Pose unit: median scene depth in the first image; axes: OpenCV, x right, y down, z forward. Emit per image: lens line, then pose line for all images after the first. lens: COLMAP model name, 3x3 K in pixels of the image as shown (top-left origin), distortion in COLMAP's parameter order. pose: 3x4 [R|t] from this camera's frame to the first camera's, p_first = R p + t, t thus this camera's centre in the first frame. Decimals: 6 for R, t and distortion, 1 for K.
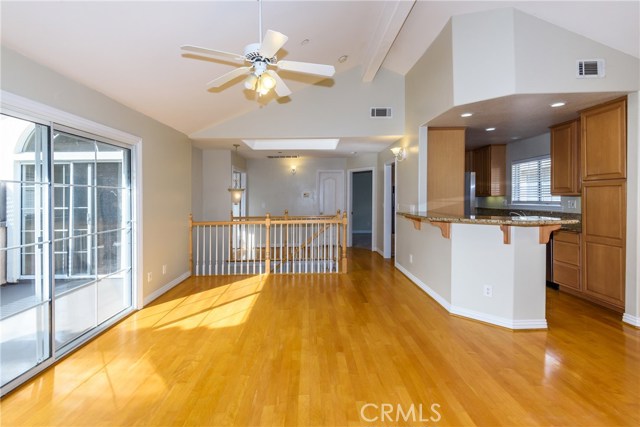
lens RADIAL K [[302.0, 0, 309.6], [0, 302.0, 198.3], [0, 0, 1]] dist [0.009099, -0.000406]
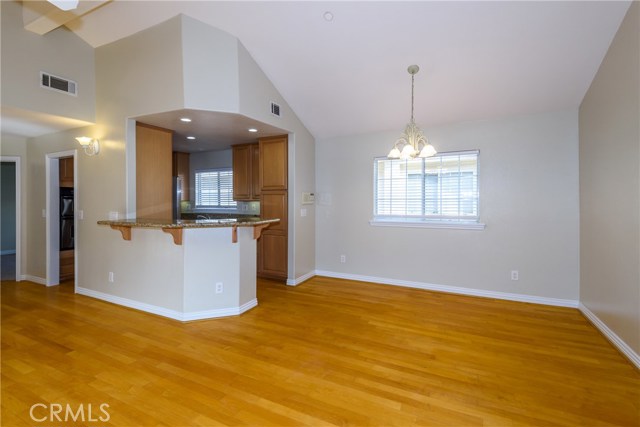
lens RADIAL K [[300.6, 0, 318.6], [0, 300.6, 204.1], [0, 0, 1]] dist [0.004028, 0.000174]
pose [[0.444544, -0.004124, 0.895747, -0.163654], [0.001516, 0.999991, 0.003851, 0.000317], [-0.895756, -0.000354, 0.444547, 0.150074]]
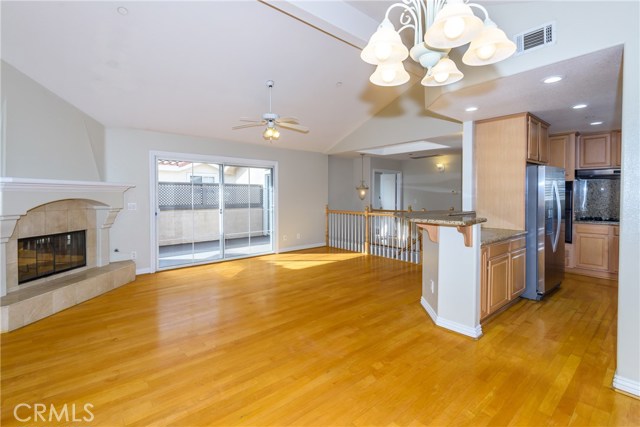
lens RADIAL K [[287.5, 0, 306.3], [0, 287.5, 194.7], [0, 0, 1]] dist [-0.001010, -0.000686]
pose [[0.623141, 0.012396, -0.782011, 0.813528], [-0.010792, 0.999915, 0.007250, -0.008161], [0.782035, 0.003922, 0.623222, 0.036598]]
